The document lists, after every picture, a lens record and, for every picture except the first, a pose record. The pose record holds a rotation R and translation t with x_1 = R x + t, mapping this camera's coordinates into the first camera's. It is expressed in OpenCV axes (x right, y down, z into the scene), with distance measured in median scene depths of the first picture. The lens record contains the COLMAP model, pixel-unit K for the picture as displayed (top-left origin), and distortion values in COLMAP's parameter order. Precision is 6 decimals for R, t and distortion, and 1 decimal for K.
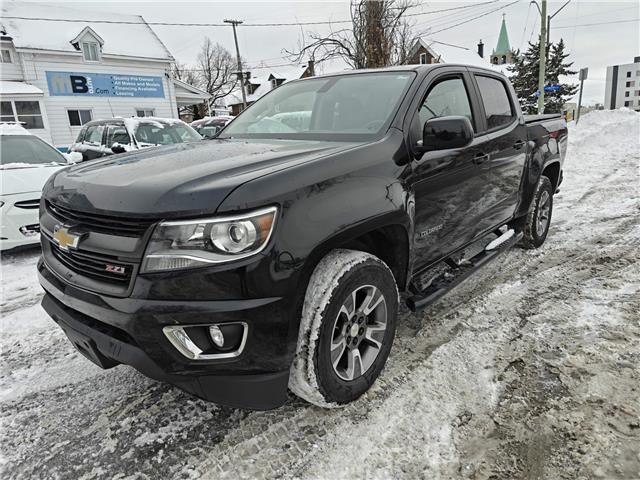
lens RADIAL K [[433.8, 0, 324.1], [0, 433.8, 240.3], [0, 0, 1]] dist [0.031301, -0.025501]
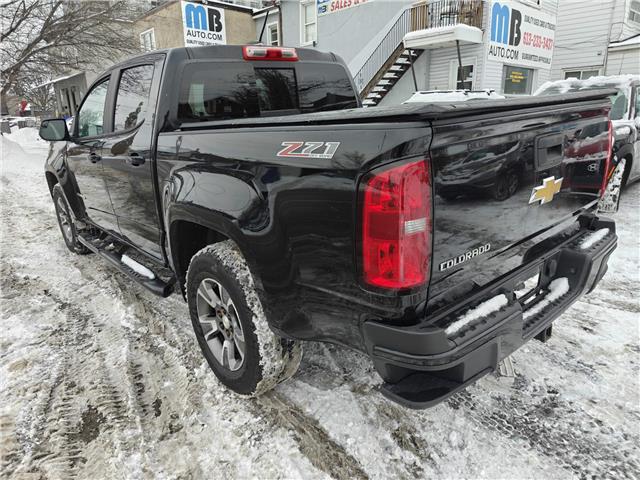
lens RADIAL K [[433.8, 0, 318.4], [0, 433.8, 242.3], [0, 0, 1]] dist [0.031301, -0.025501]
pose [[-0.159314, 0.335916, -0.928321, 1.350166], [-0.202974, 0.909097, 0.363793, -0.510007], [0.966137, 0.246382, -0.076650, 1.689705]]
